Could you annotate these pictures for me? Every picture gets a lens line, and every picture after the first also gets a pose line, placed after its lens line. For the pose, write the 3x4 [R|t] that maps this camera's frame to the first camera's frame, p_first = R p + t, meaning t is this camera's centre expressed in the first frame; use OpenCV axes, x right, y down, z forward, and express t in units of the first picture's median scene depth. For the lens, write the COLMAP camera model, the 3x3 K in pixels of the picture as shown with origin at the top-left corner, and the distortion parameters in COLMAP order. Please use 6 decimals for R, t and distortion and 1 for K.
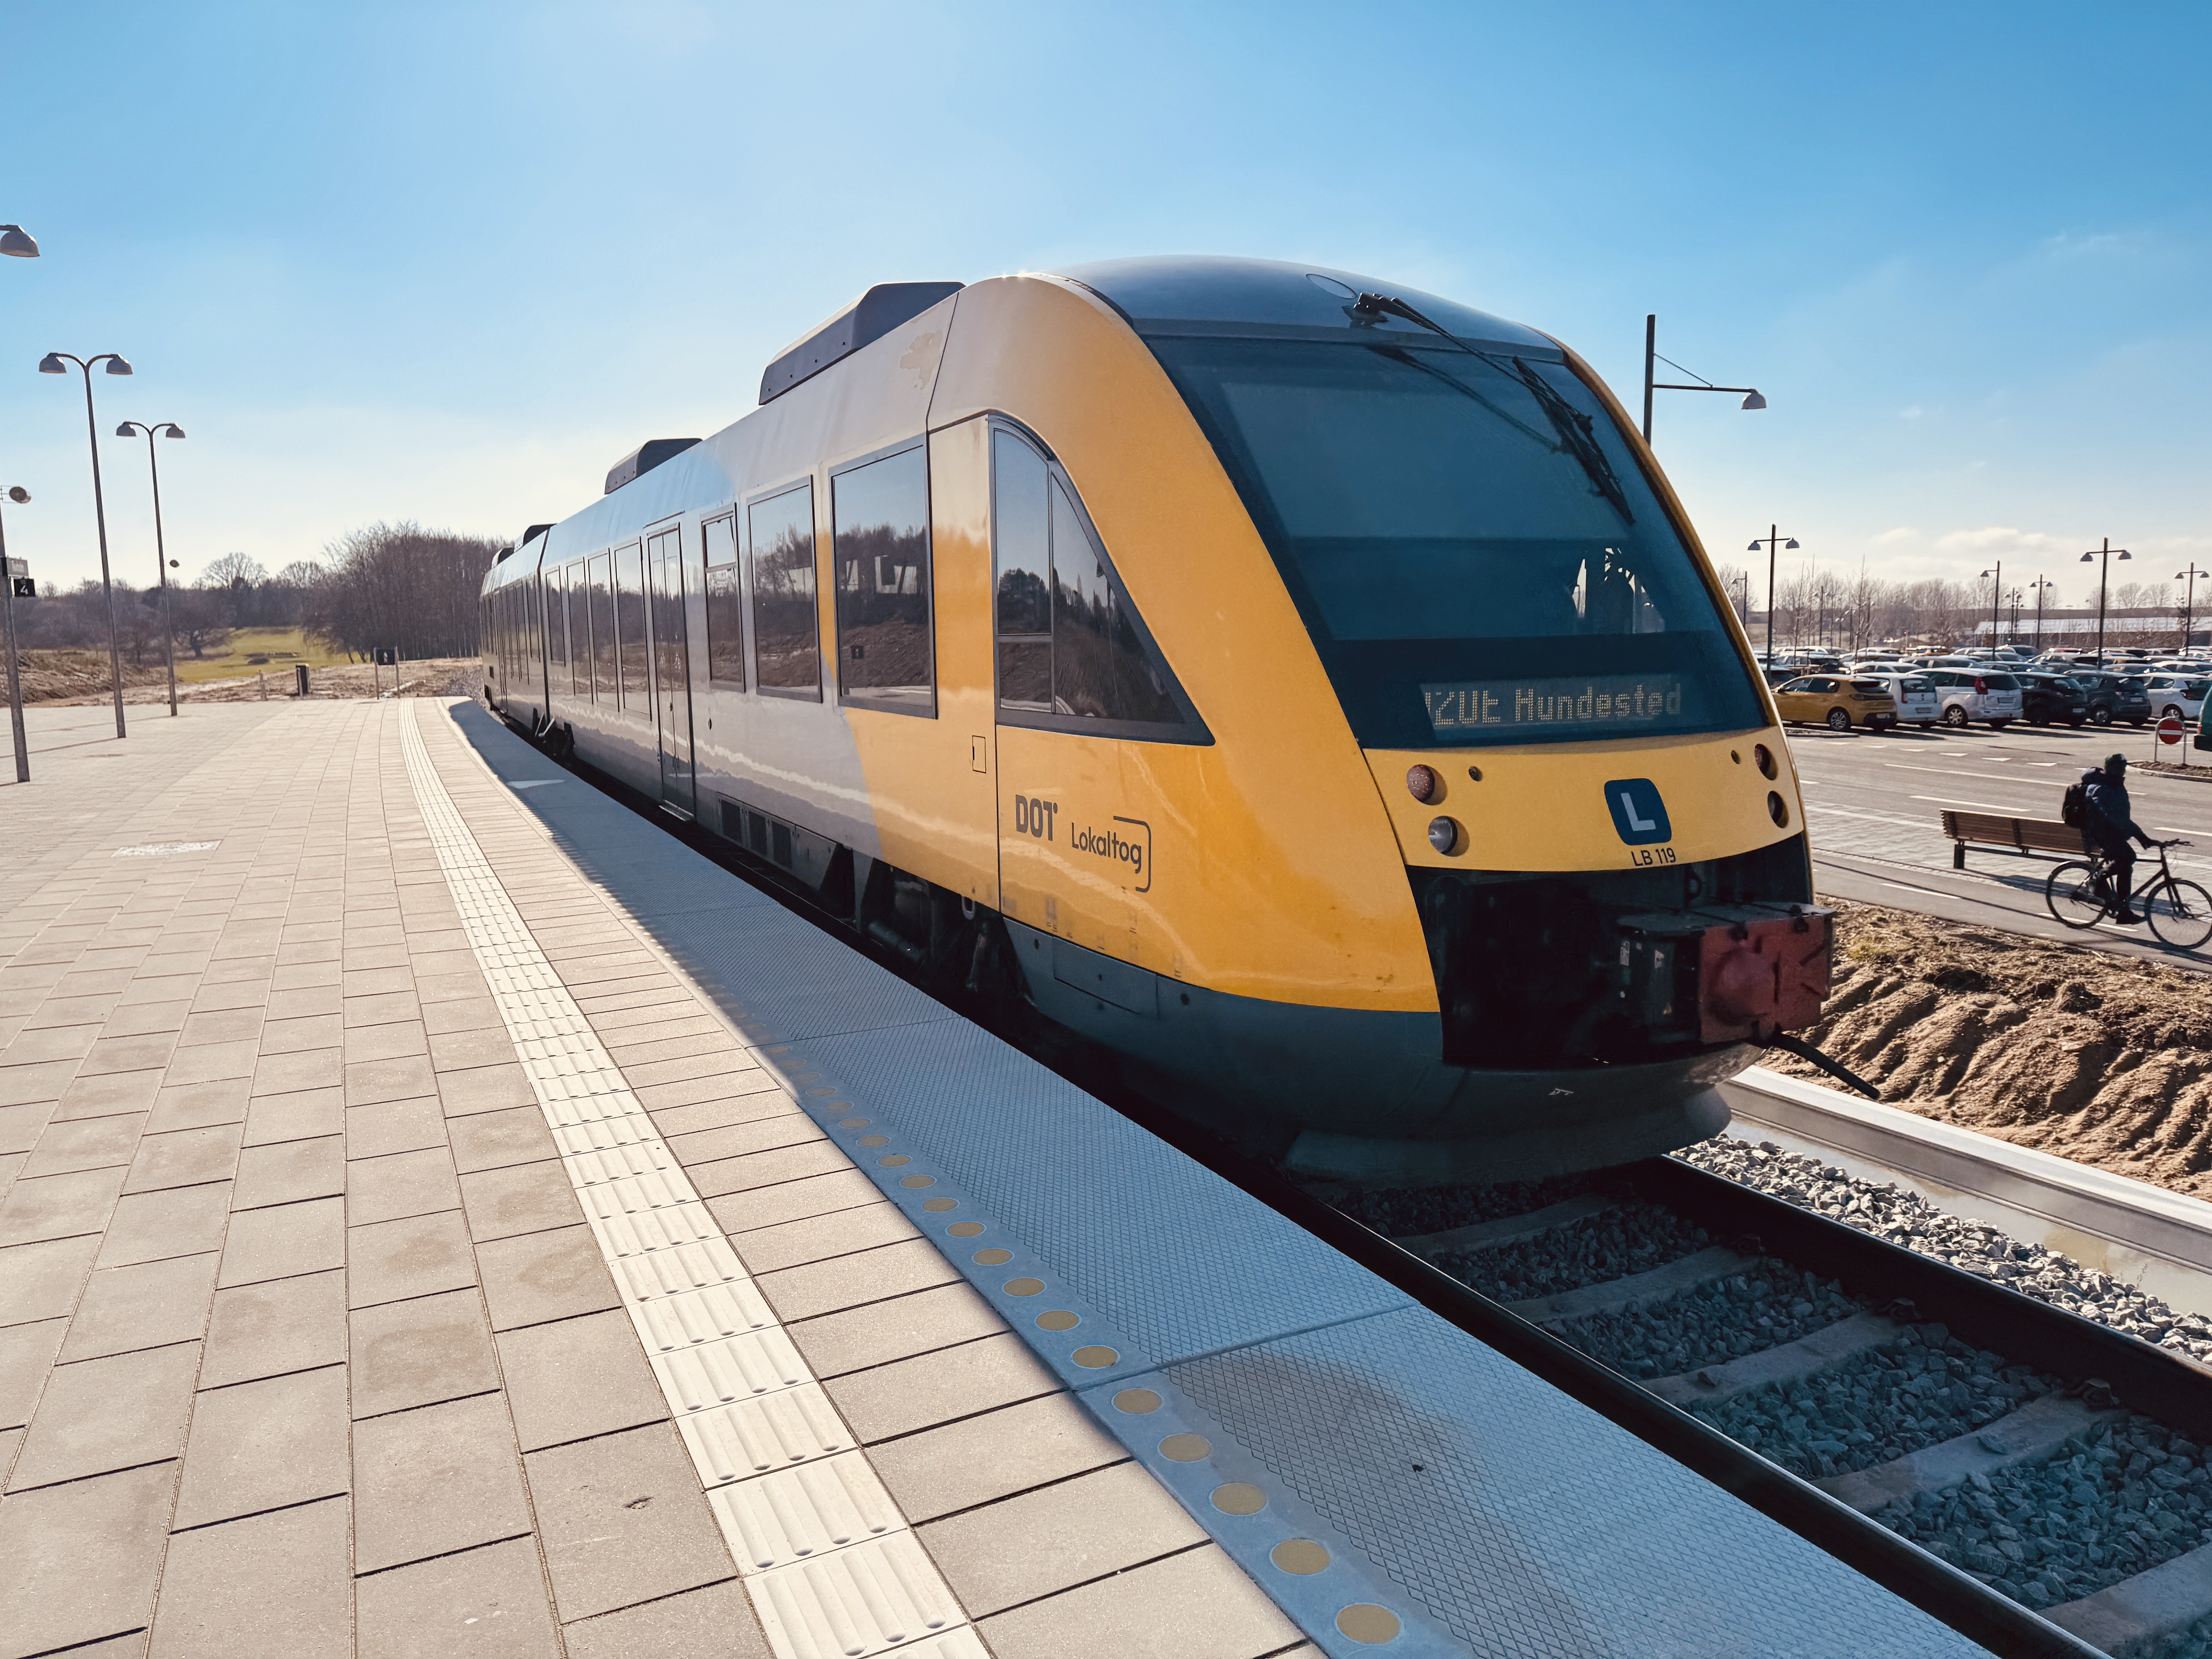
lens RADIAL K [[1526.8, 0, 1095.7], [0, 1526.8, 844.5], [0, 0, 1]] dist [0.038226, -0.050481]
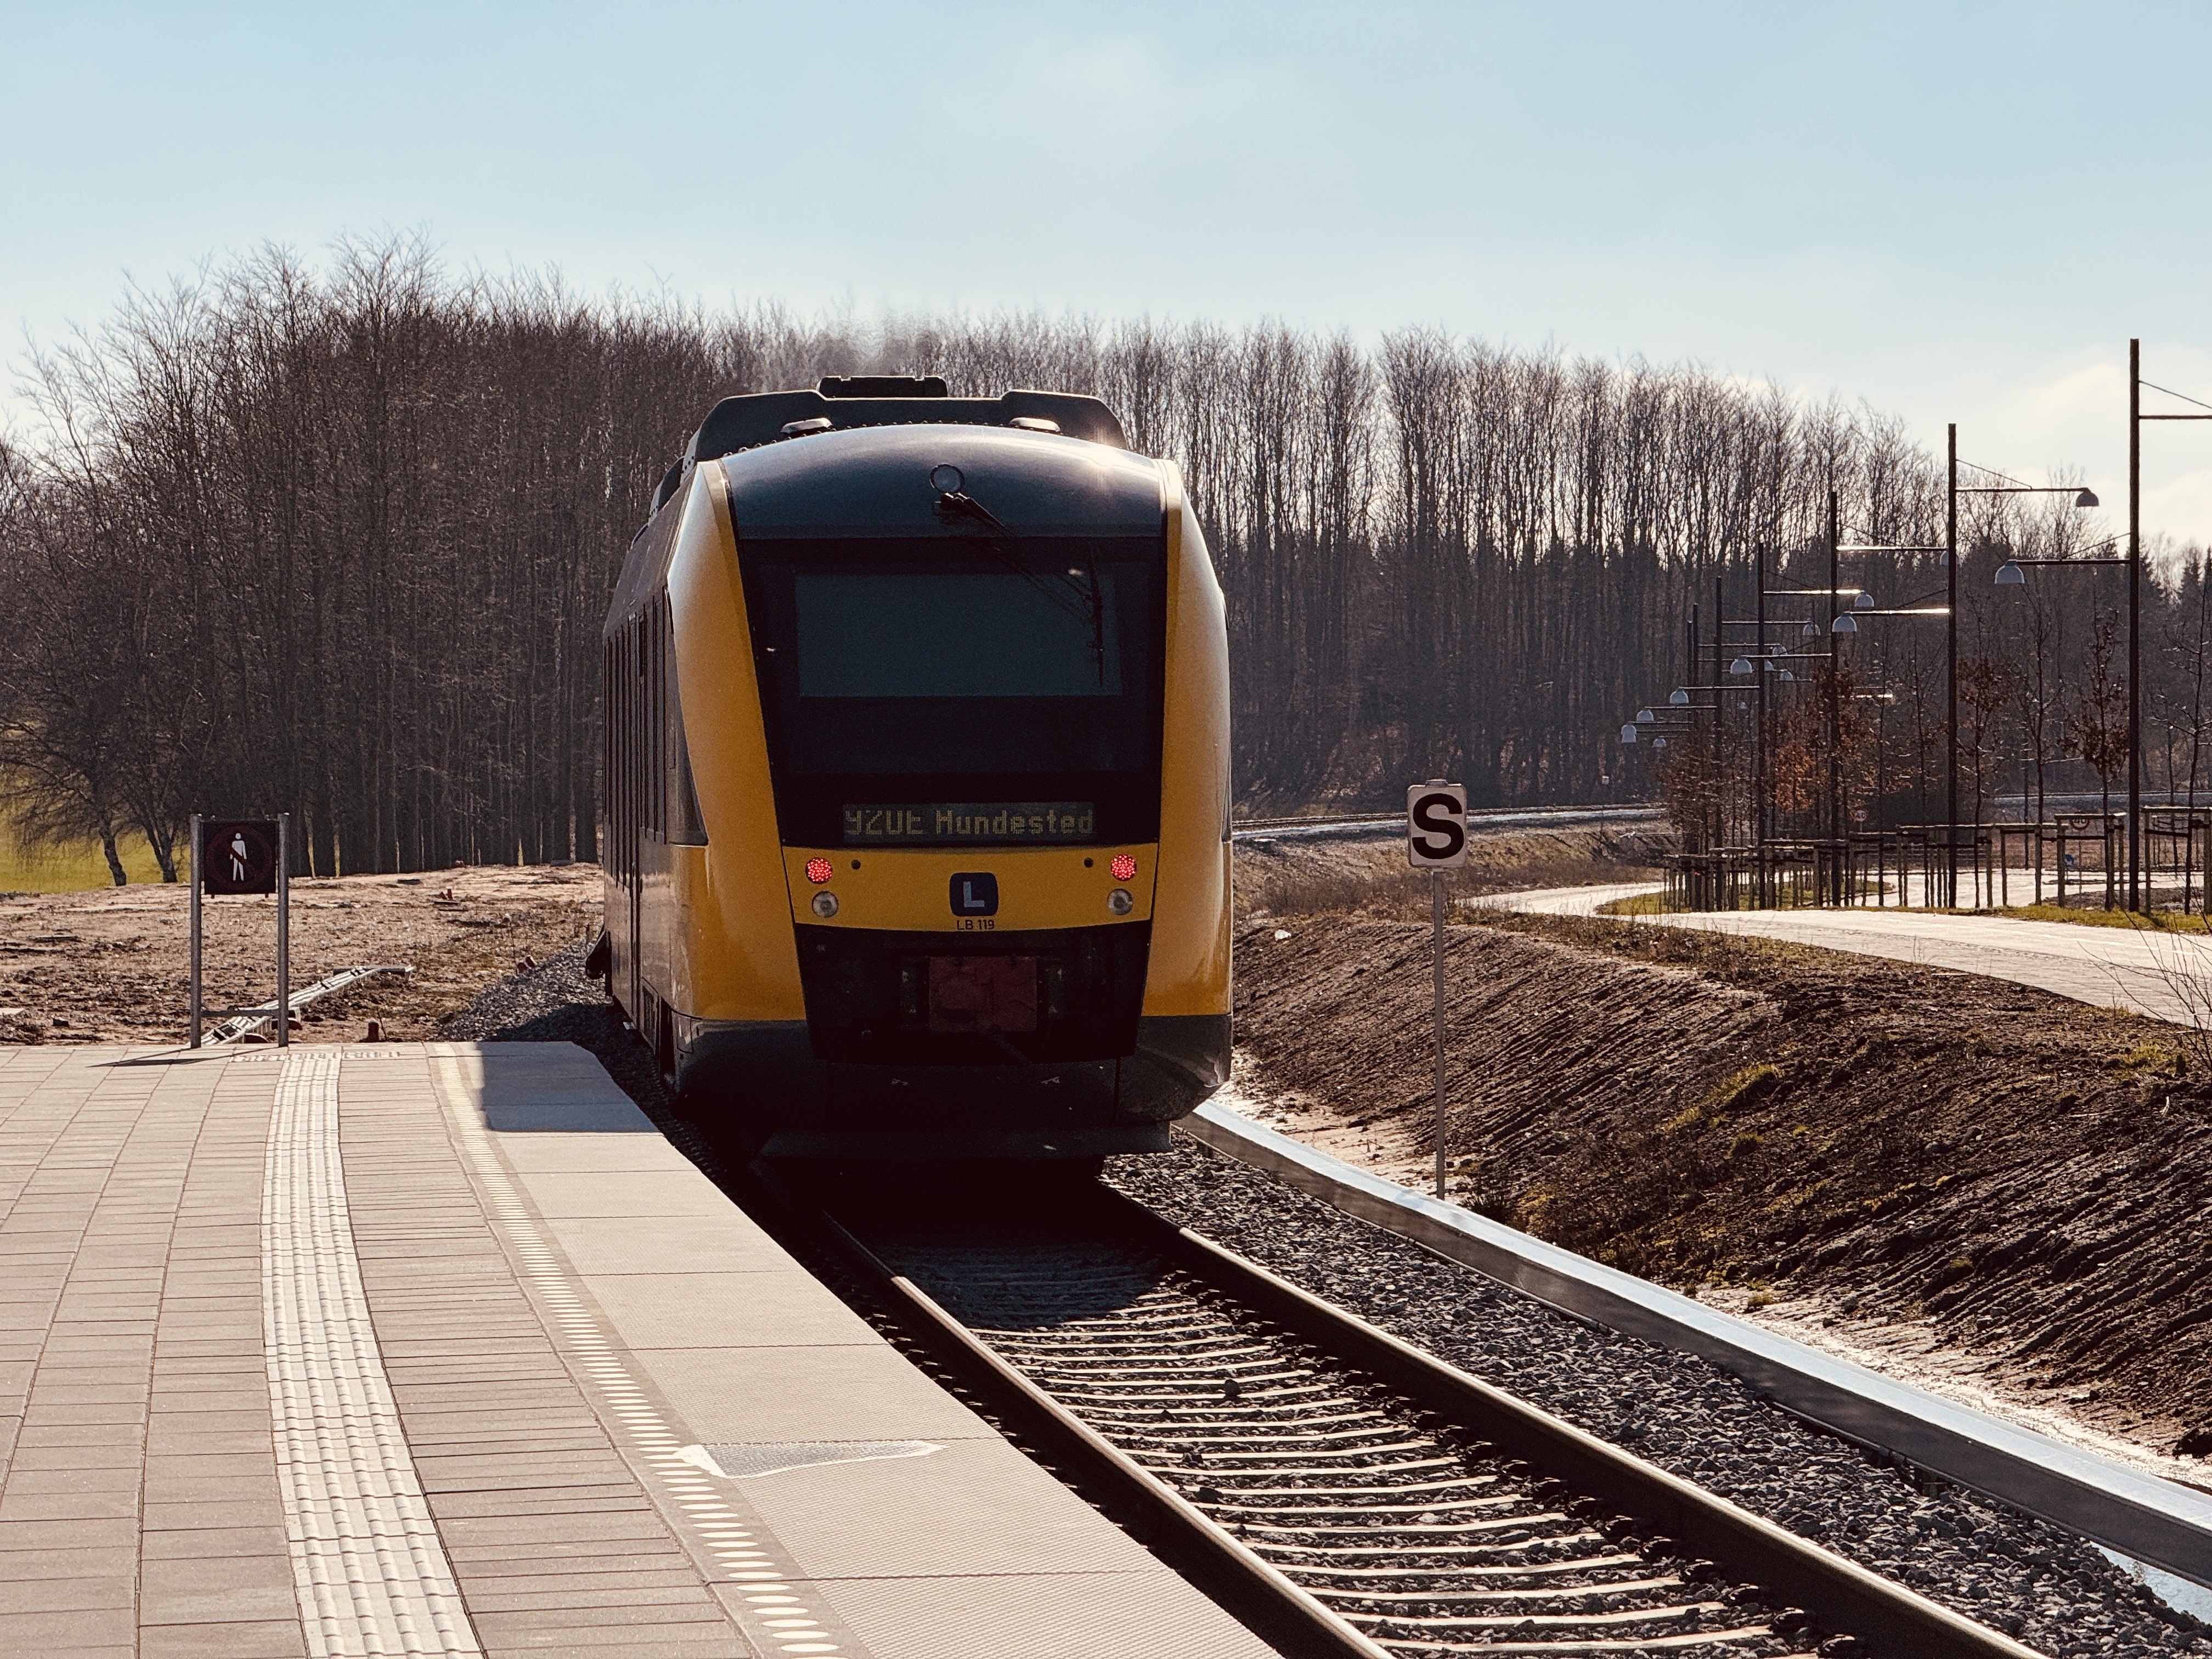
lens RADIAL K [[7736.9, 0, 1105.9], [0, 7736.9, 829.3], [0, 0, 1]] dist [0.116589, 0.000000]
pose [[0.948830, 0.009831, -0.315635, 2.571304], [-0.050232, 0.991488, -0.120121, 0.727947], [0.311768, 0.129829, 0.941247, -5.379872]]
